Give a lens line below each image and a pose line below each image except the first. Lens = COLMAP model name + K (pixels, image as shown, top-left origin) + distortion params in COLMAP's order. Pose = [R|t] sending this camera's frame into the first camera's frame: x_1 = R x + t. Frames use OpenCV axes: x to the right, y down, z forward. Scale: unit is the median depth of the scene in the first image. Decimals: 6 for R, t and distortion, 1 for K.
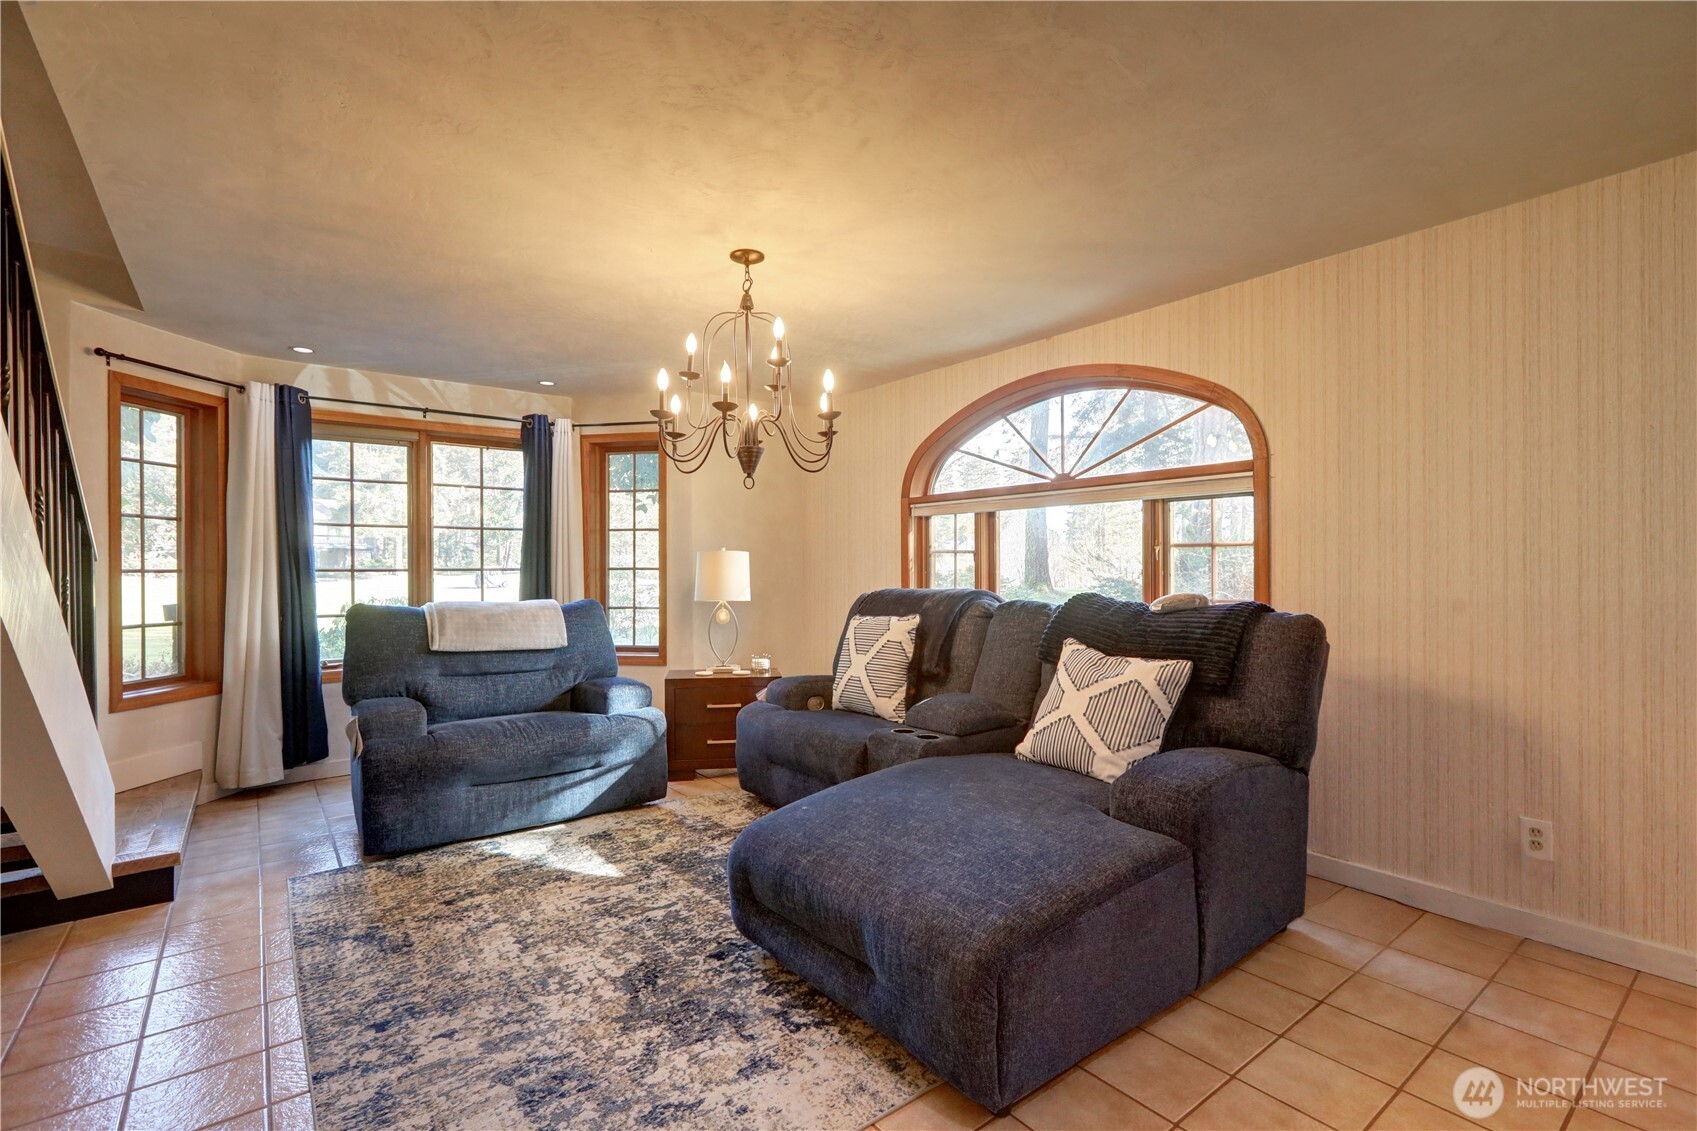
lens RADIAL K [[773.1, 0, 849.9], [0, 773.1, 573.3], [0, 0, 1]] dist [0.000600, 0.001275]
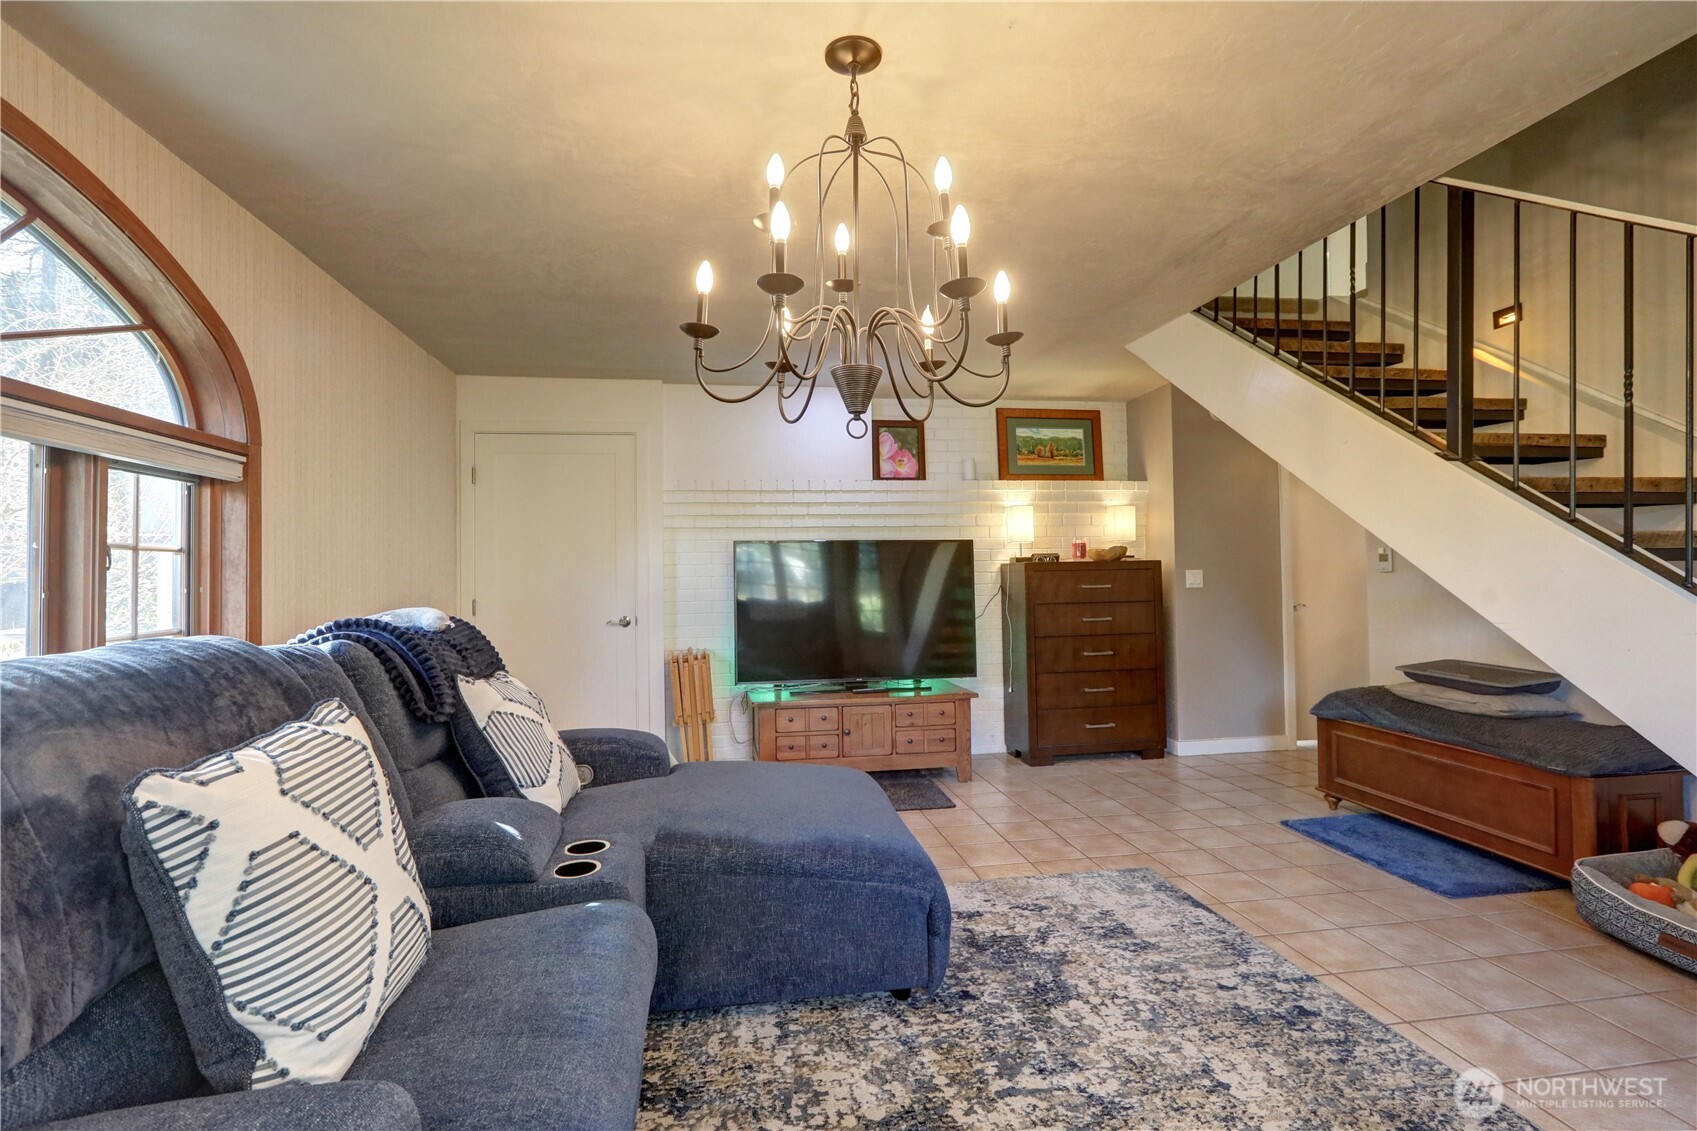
lens RADIAL K [[773.1, 0, 849.3], [0, 773.1, 561.3], [0, 0, 1]] dist [0.000600, 0.001275]
pose [[-0.874629, 0.023299, 0.484233, -0.536325], [0.019349, 0.999726, -0.013153, -0.006895], [-0.484407, -0.002134, -0.874840, 1.991132]]
